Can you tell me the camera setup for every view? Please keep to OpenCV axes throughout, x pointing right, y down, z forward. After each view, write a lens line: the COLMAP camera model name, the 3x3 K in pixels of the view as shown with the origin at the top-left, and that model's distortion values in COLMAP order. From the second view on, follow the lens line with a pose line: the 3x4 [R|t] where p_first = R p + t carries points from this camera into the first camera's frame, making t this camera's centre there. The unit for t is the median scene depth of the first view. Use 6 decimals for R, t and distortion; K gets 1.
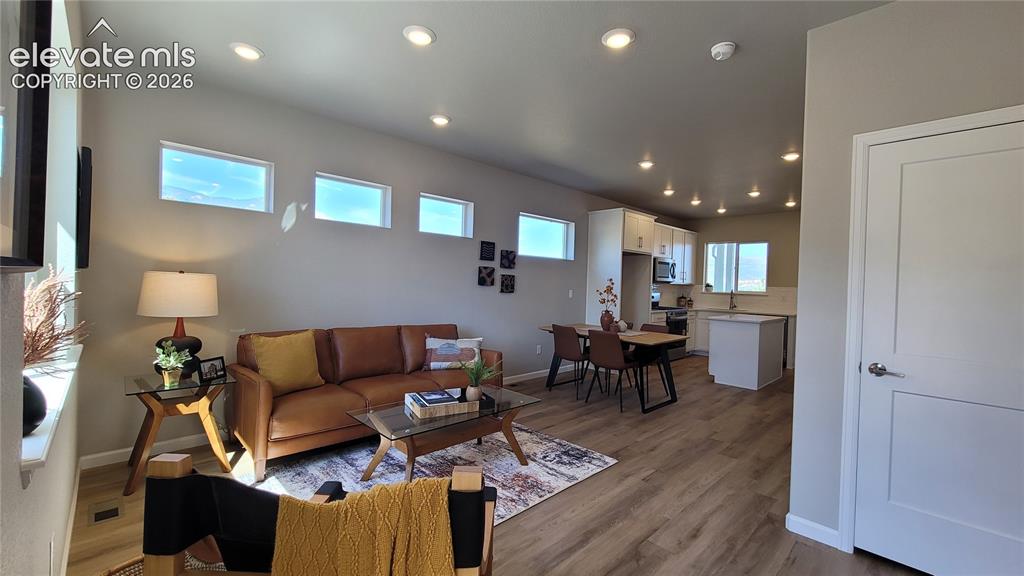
lens RADIAL K [[416.7, 0, 515.1], [0, 416.7, 288.6], [0, 0, 1]] dist [-0.001509, -0.000020]
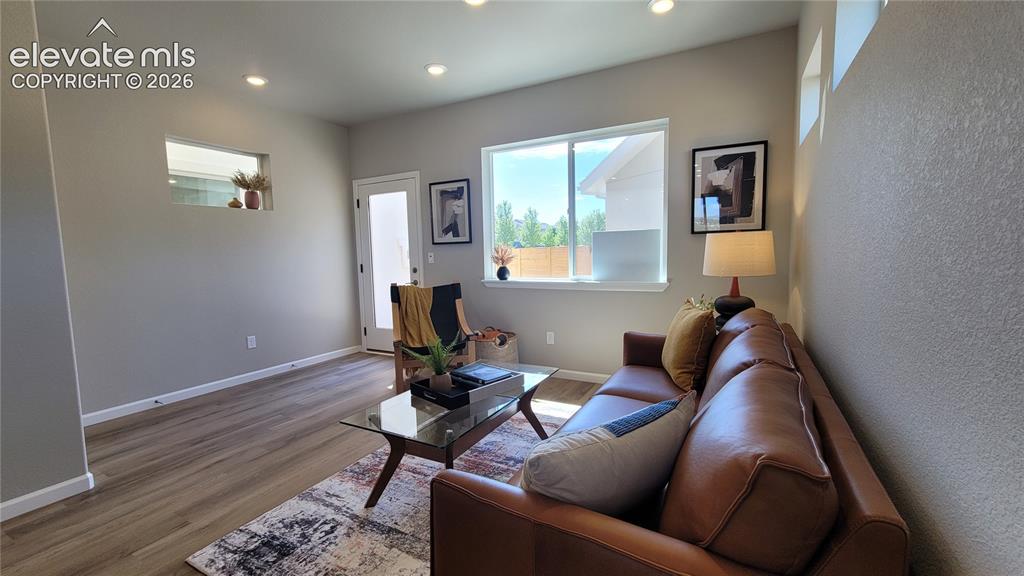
lens RADIAL K [[416.7, 0, 515.1], [0, 416.7, 288.6], [0, 0, 1]] dist [-0.001509, -0.000020]
pose [[-0.954848, 0.016983, -0.296610, -0.004523], [-0.011846, 0.995395, 0.095128, 0.005481], [0.296860, 0.094346, -0.950249, 1.120175]]
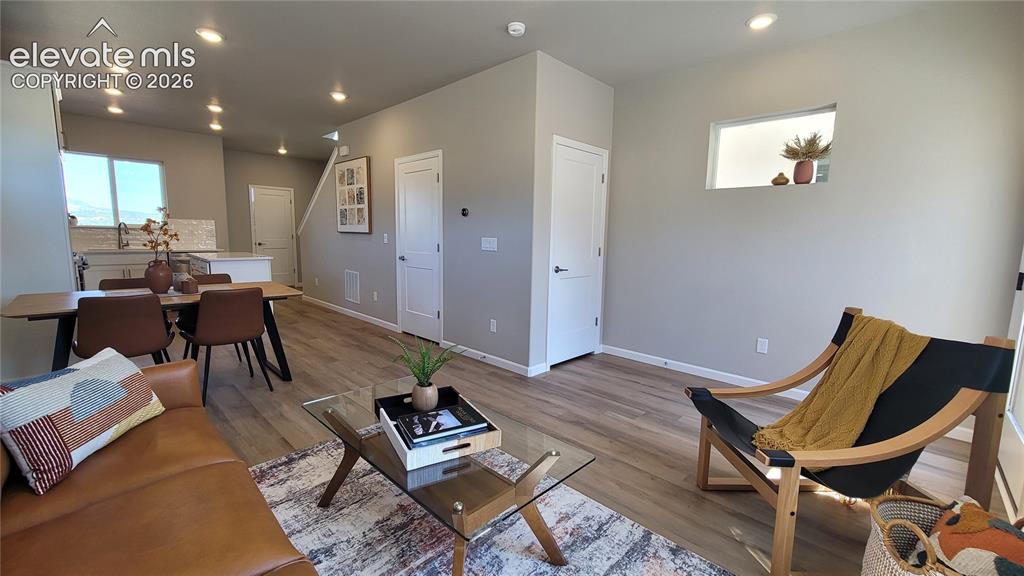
lens RADIAL K [[416.7, 0, 515.1], [0, 416.7, 288.6], [0, 0, 1]] dist [-0.001509, -0.000020]
pose [[-0.024735, -0.159560, 0.986878, -0.452872], [-0.007084, 0.987184, 0.159432, -0.007617], [-0.999669, -0.003048, -0.025548, 0.566417]]
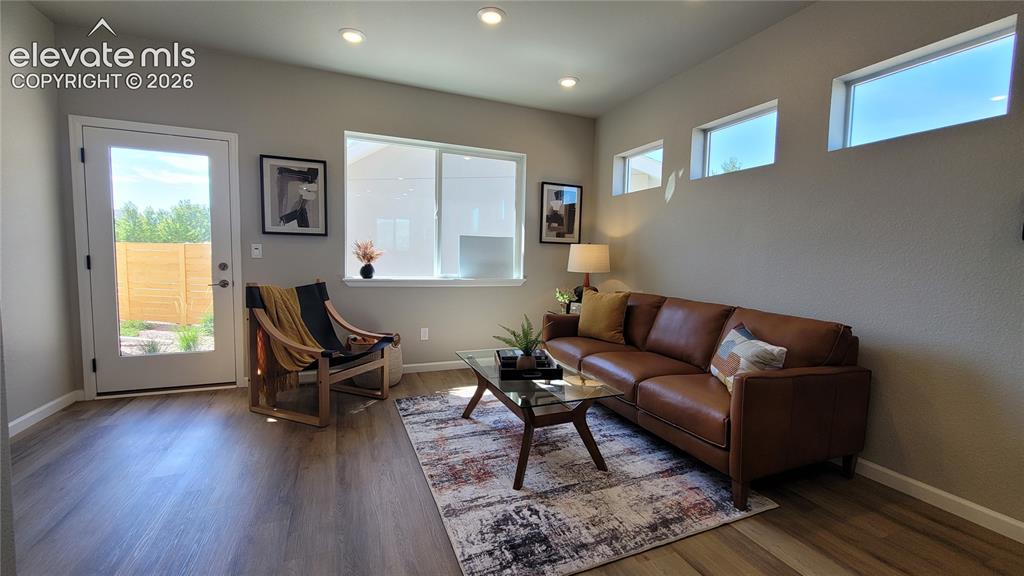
lens RADIAL K [[416.7, 0, 515.1], [0, 416.7, 288.6], [0, 0, 1]] dist [-0.001509, -0.000020]
pose [[-0.366549, 0.029717, -0.929924, 0.442686], [-0.048707, 0.997506, 0.051075, 0.037508], [0.929123, 0.064016, -0.364187, 0.821783]]
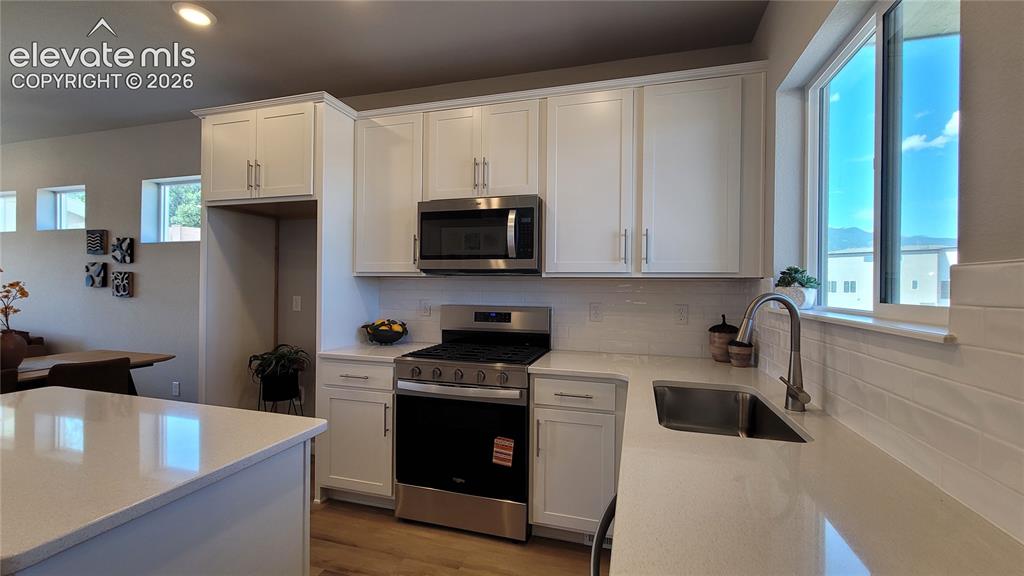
lens RADIAL K [[416.7, 0, 515.1], [0, 416.7, 288.6], [0, 0, 1]] dist [-0.001509, -0.000020]
pose [[0.490905, -0.020514, -0.870972, 1.116685], [-0.011631, 0.999479, -0.030096, 0.011256], [0.871136, 0.024904, 0.490411, 1.478930]]
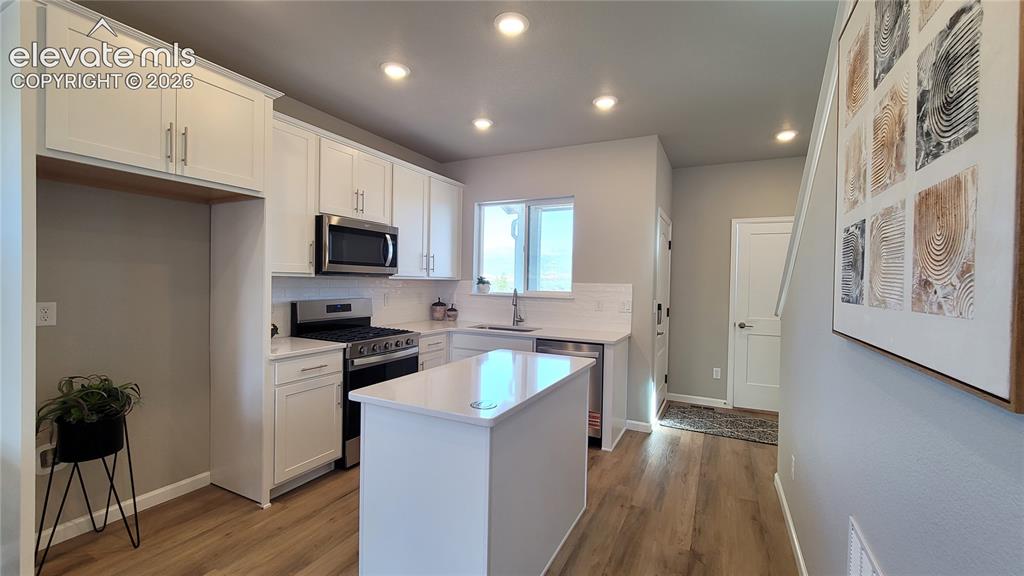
lens RADIAL K [[416.7, 0, 515.1], [0, 416.7, 288.6], [0, 0, 1]] dist [-0.001509, -0.000020]
pose [[0.944857, -0.015796, 0.327101, 0.626504], [0.012328, 0.999844, 0.012673, -0.007807], [-0.327250, -0.007942, 0.944904, 0.902118]]
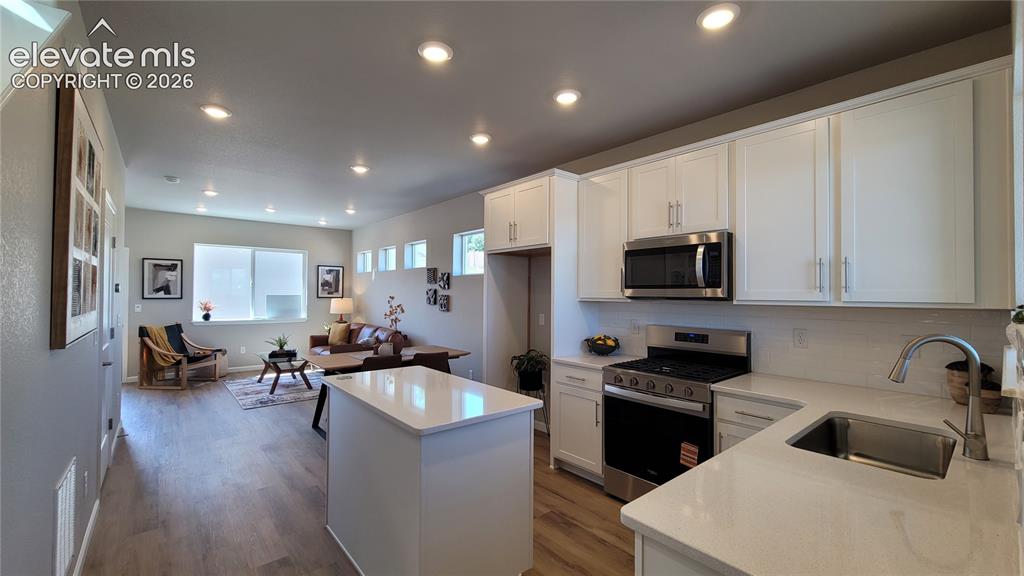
lens RADIAL K [[416.7, 0, 515.1], [0, 416.7, 288.6], [0, 0, 1]] dist [-0.001509, -0.000020]
pose [[-0.066001, -0.042886, -0.996897, 1.271397], [-0.024421, 0.998846, -0.041353, -0.010483], [0.997521, 0.021616, -0.066972, 1.505985]]
